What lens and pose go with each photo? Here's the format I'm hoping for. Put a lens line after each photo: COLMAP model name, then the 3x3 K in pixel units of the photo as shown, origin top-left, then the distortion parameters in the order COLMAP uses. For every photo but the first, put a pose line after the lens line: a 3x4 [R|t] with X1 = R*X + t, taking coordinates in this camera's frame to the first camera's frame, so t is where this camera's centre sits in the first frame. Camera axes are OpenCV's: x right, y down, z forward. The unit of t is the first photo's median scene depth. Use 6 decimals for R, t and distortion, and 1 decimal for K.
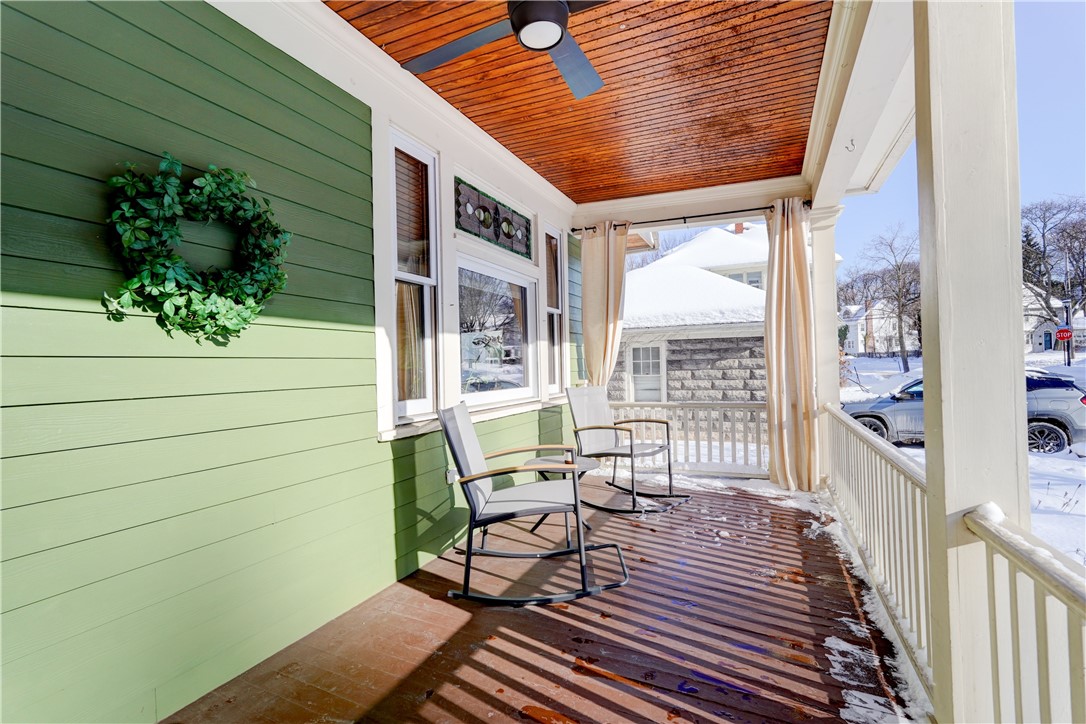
lens RADIAL K [[479.2, 0, 528.1], [0, 479.2, 361.7], [0, 0, 1]] dist [0.002622, 0.000432]
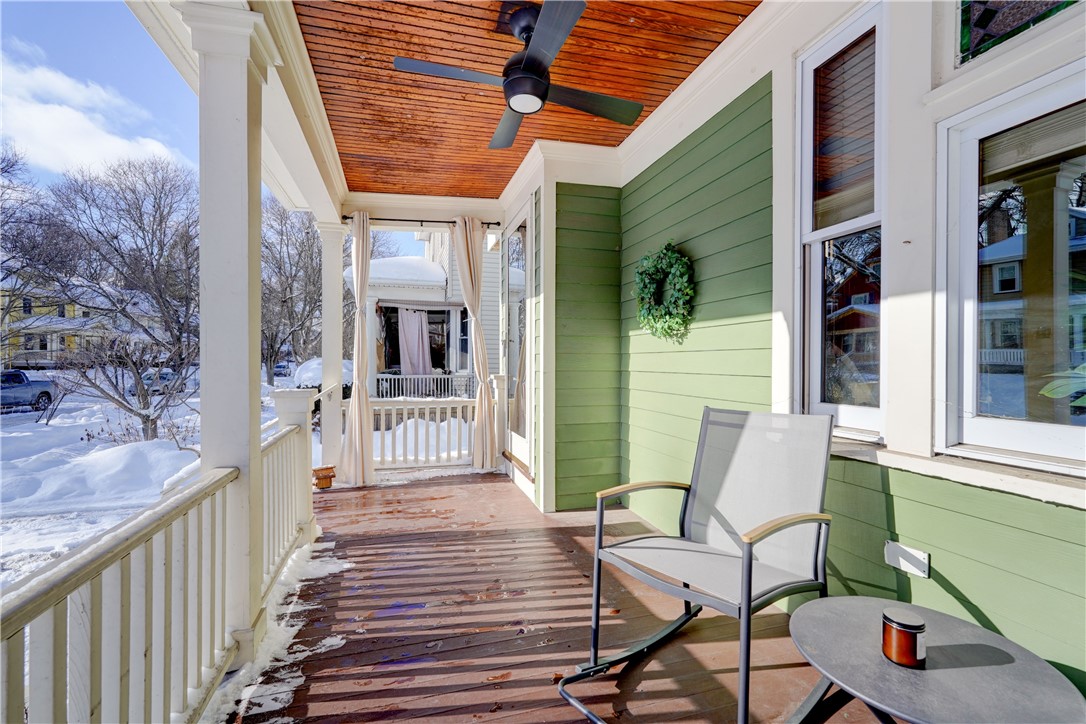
lens RADIAL K [[479.2, 0, 528.1], [0, 479.2, 361.7], [0, 0, 1]] dist [0.002622, 0.000432]
pose [[-0.762260, 0.016802, -0.647053, 0.822285], [0.015516, 0.999850, 0.007685, 0.005821], [0.647085, -0.004182, -0.762406, 1.858766]]
